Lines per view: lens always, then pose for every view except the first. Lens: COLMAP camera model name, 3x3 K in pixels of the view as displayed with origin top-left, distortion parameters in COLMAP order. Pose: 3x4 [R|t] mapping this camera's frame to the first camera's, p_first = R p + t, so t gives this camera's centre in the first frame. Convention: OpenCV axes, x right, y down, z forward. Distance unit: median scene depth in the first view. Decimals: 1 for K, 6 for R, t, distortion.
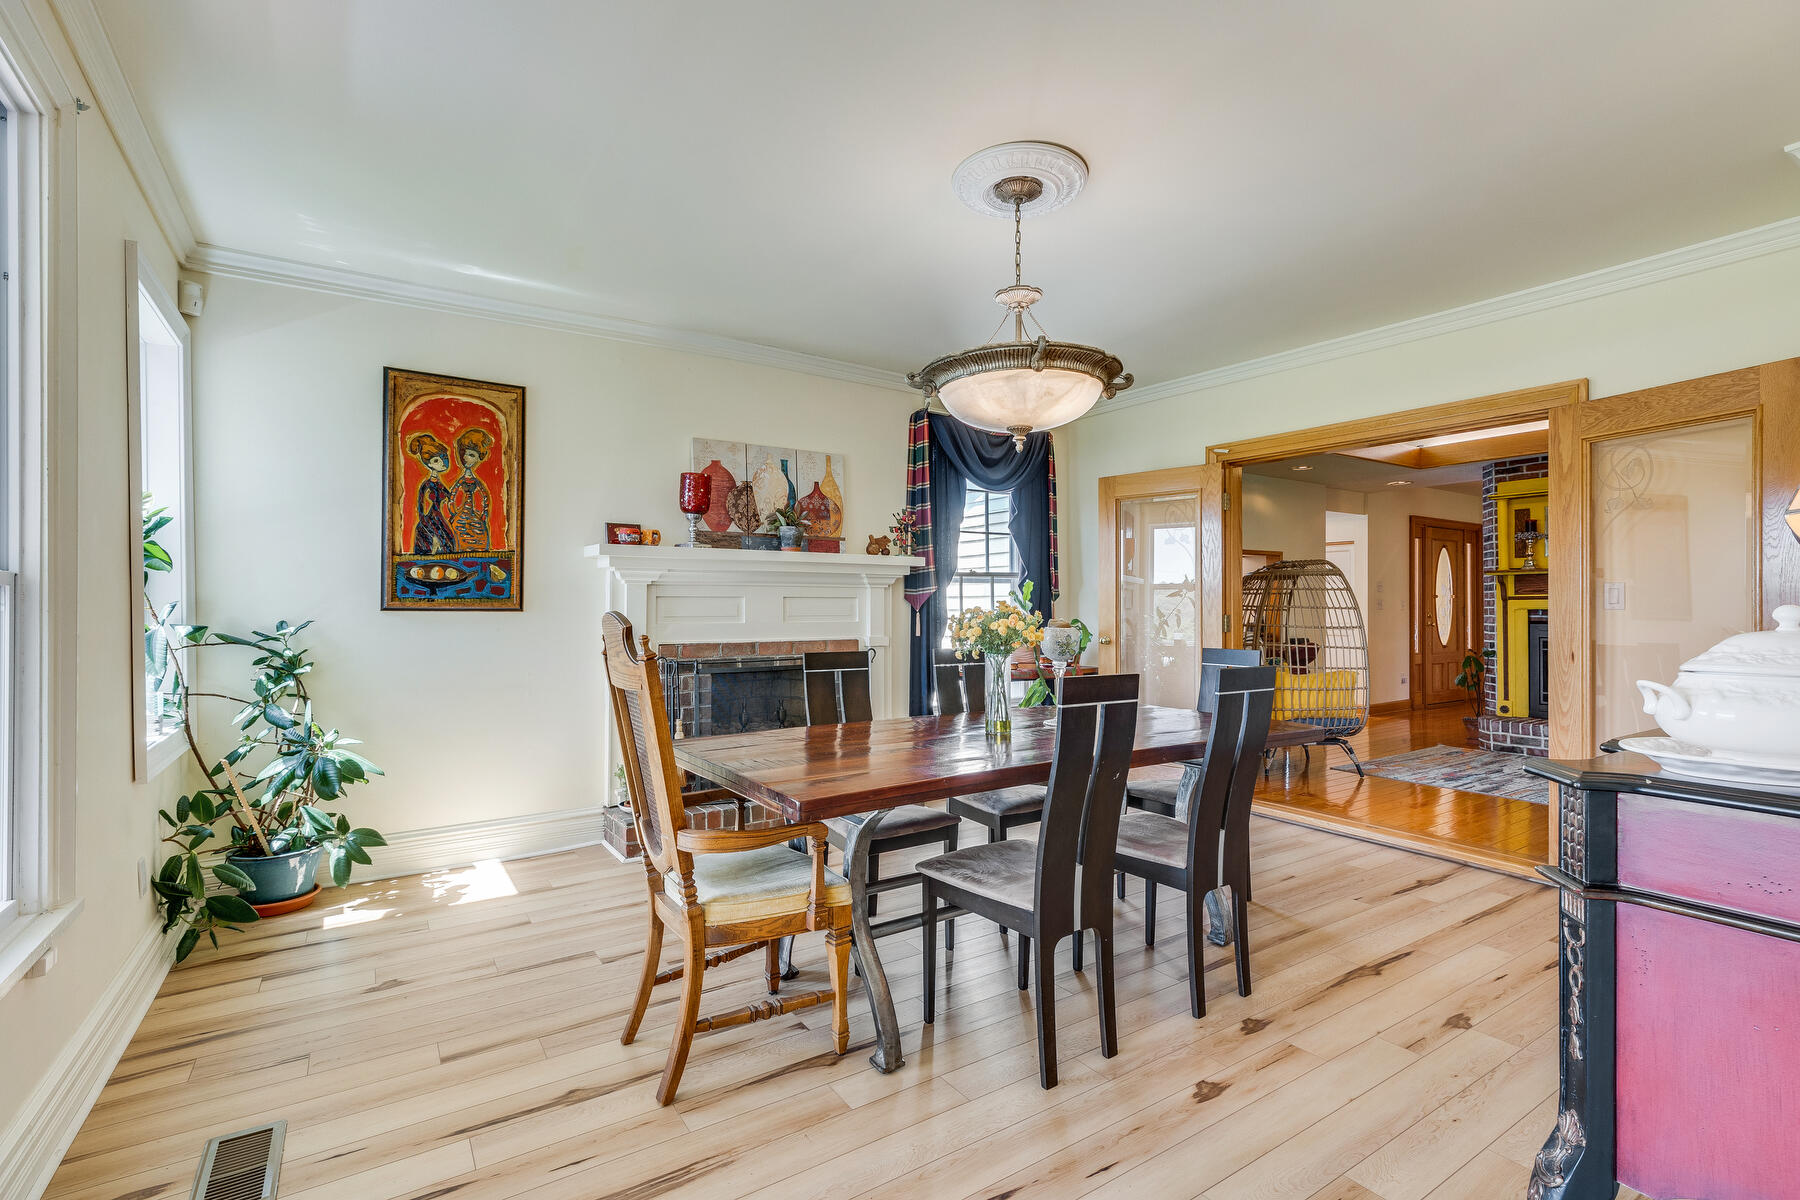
lens RADIAL K [[800.9, 0, 903.3], [0, 800.9, 604.3], [0, 0, 1]] dist [-0.000050, 0.000125]
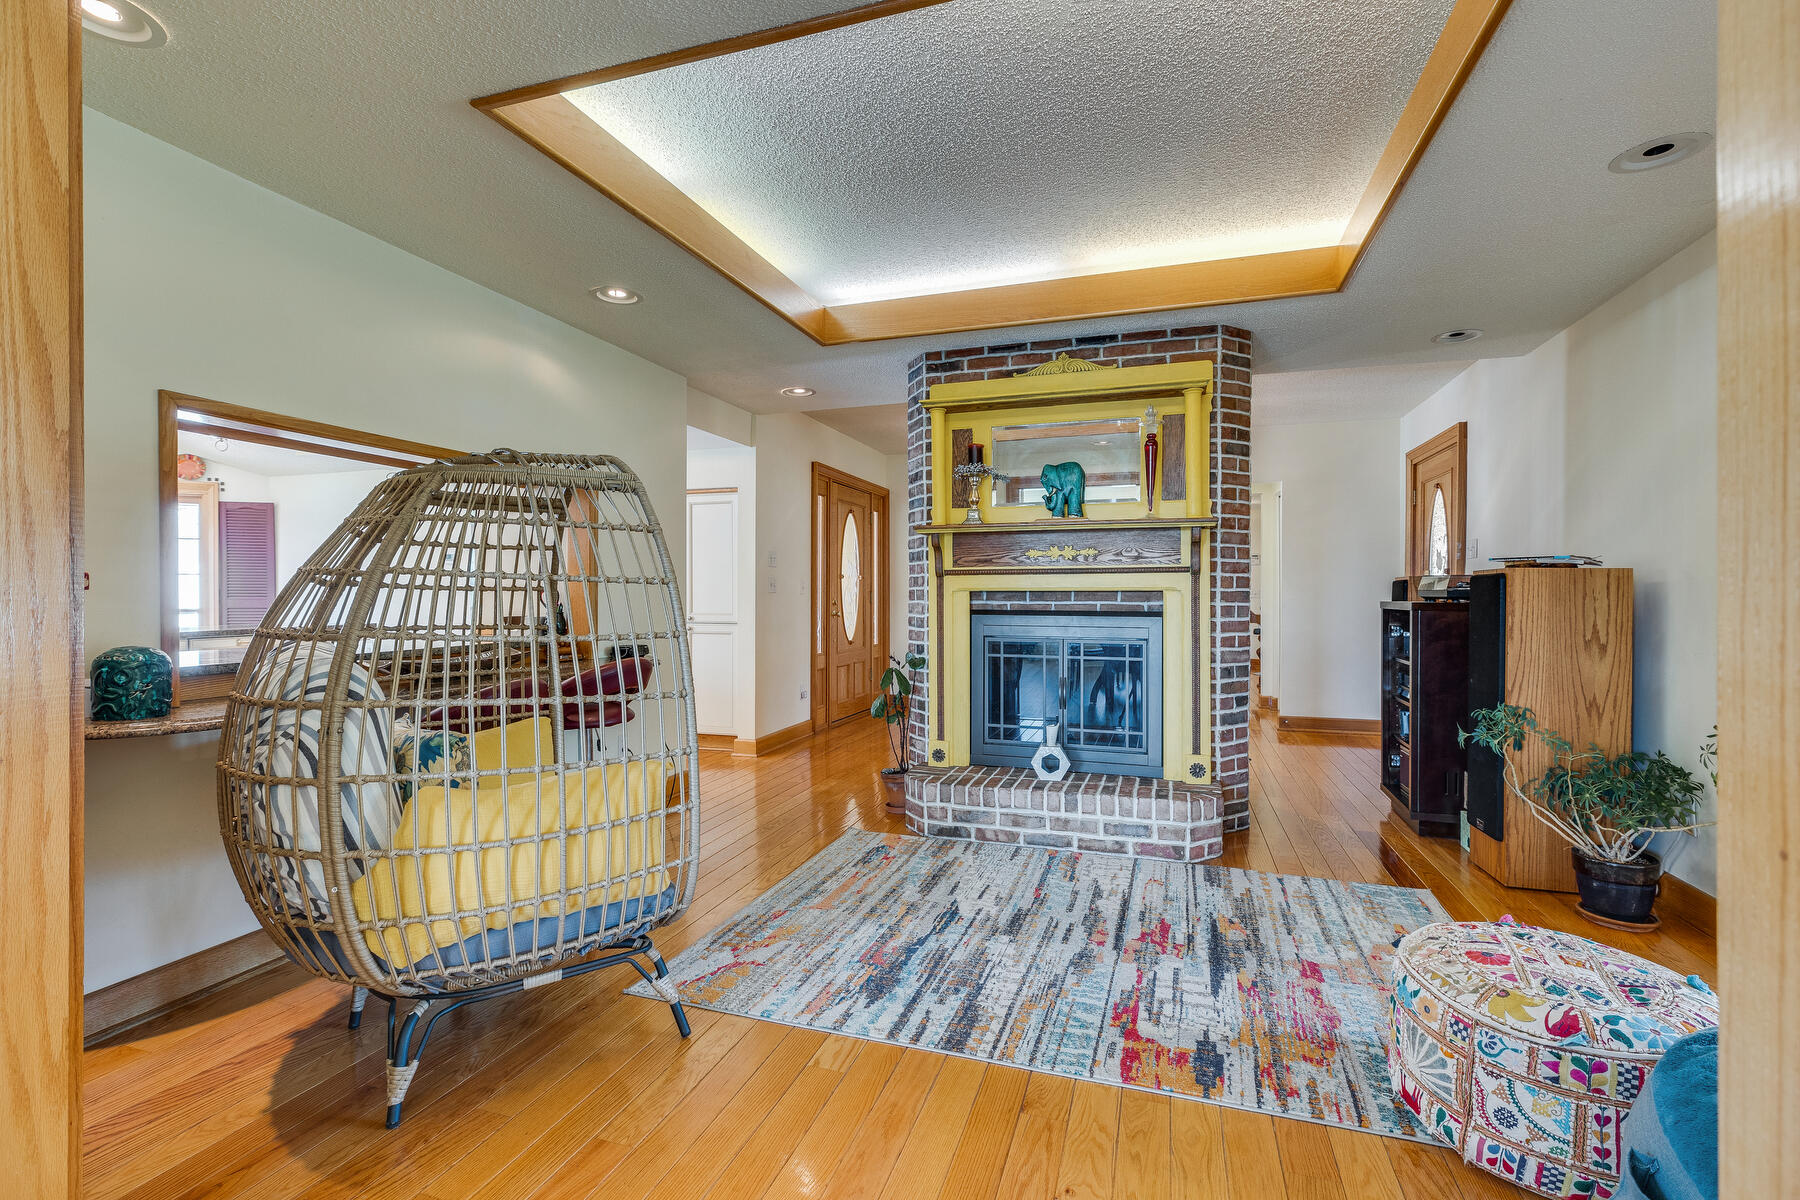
lens RADIAL K [[800.9, 0, 903.3], [0, 800.9, 604.3], [0, 0, 1]] dist [-0.000050, 0.000125]
pose [[0.783826, -0.004388, 0.620965, 0.346262], [-0.006616, 0.999859, 0.015418, 0.007212], [-0.620945, -0.016193, 0.783687, 0.532521]]
